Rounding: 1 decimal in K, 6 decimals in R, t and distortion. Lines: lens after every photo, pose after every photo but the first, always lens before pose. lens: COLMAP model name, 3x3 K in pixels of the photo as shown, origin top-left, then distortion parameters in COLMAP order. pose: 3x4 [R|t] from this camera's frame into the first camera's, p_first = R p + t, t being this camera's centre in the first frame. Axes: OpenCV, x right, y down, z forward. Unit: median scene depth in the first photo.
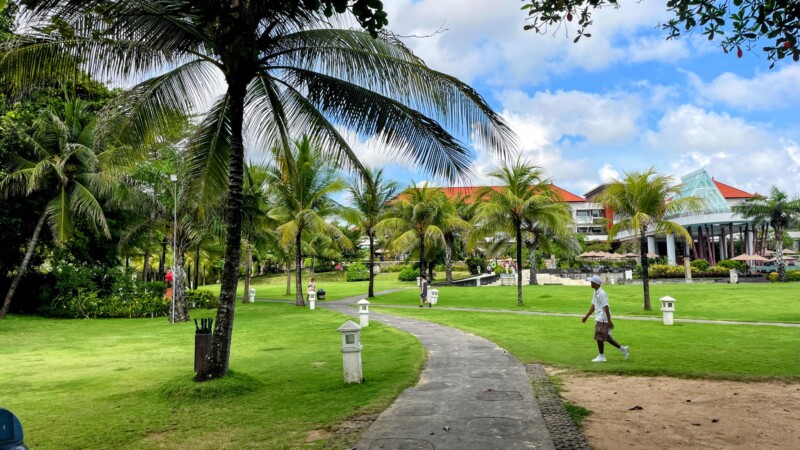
lens RADIAL K [[605.5, 0, 392.5], [0, 605.5, 223.5], [0, 0, 1]] dist [0.078610, -0.098199]
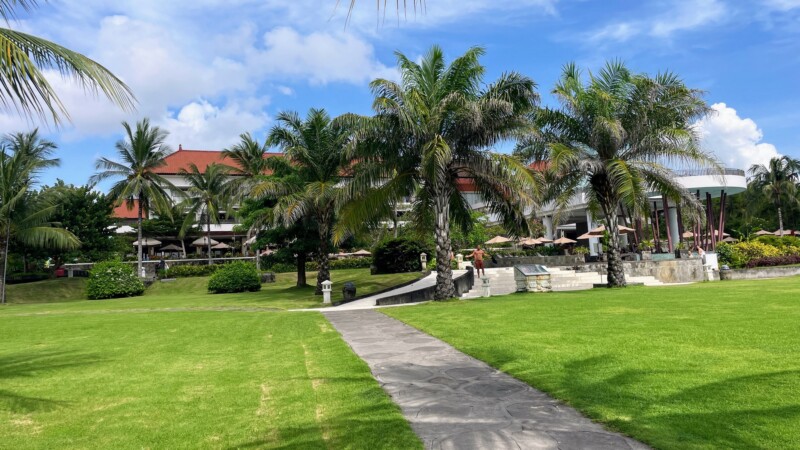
lens RADIAL K [[605.5, 0, 395.2], [0, 605.5, 223.9], [0, 0, 1]] dist [0.078610, -0.098199]
pose [[0.898125, 0.006999, 0.439685, -0.110752], [-0.002196, 0.999932, -0.011431, 0.064413], [-0.439736, 0.009301, 0.898079, 0.716781]]
